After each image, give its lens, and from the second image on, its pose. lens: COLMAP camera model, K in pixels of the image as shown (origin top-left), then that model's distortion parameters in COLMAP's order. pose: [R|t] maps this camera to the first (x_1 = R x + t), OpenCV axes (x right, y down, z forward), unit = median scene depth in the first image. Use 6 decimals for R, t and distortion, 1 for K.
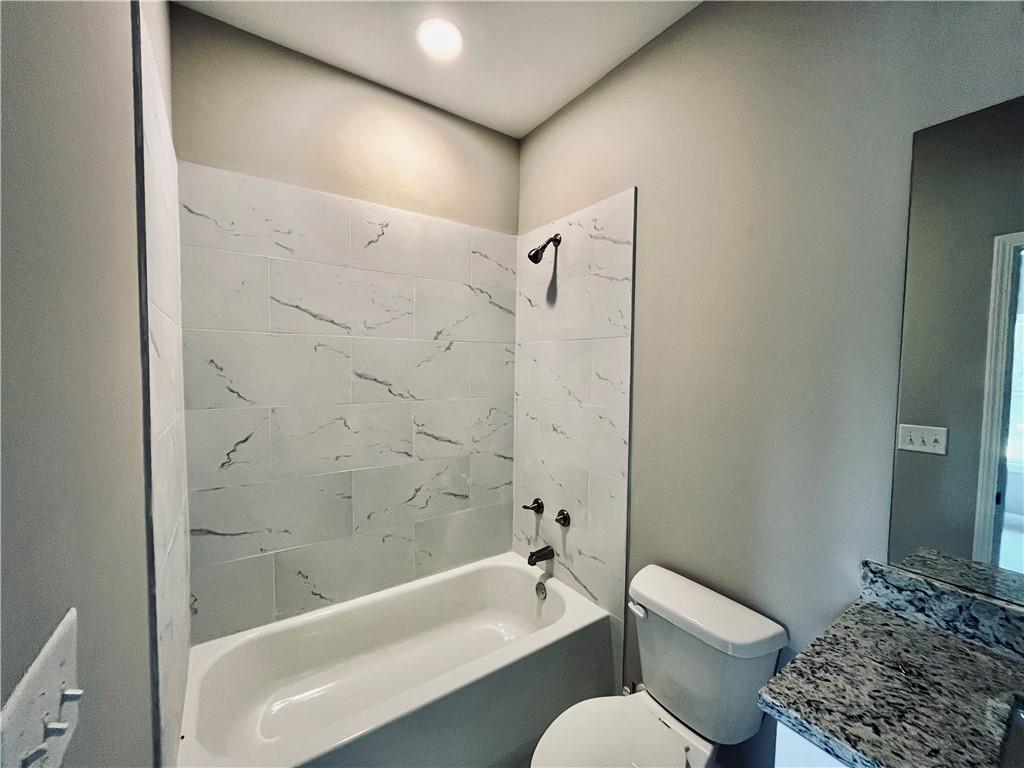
lens RADIAL K [[412.7, 0, 516.4], [0, 412.7, 384.7], [0, 0, 1]] dist [-0.002393, -0.000553]
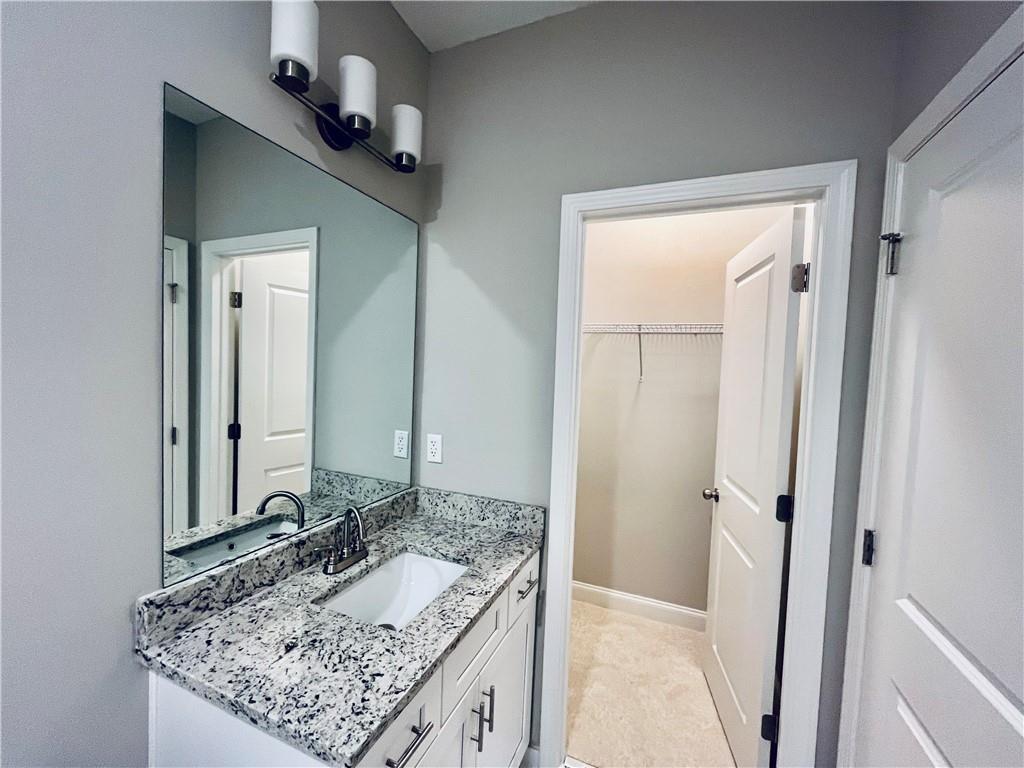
lens RADIAL K [[412.7, 0, 516.4], [0, 412.7, 384.7], [0, 0, 1]] dist [-0.002393, -0.000553]
pose [[-0.537730, -0.068352, 0.840342, -0.194550], [-0.003181, 0.996866, 0.079048, -0.057677], [-0.843111, 0.039833, -0.536262, 0.915835]]
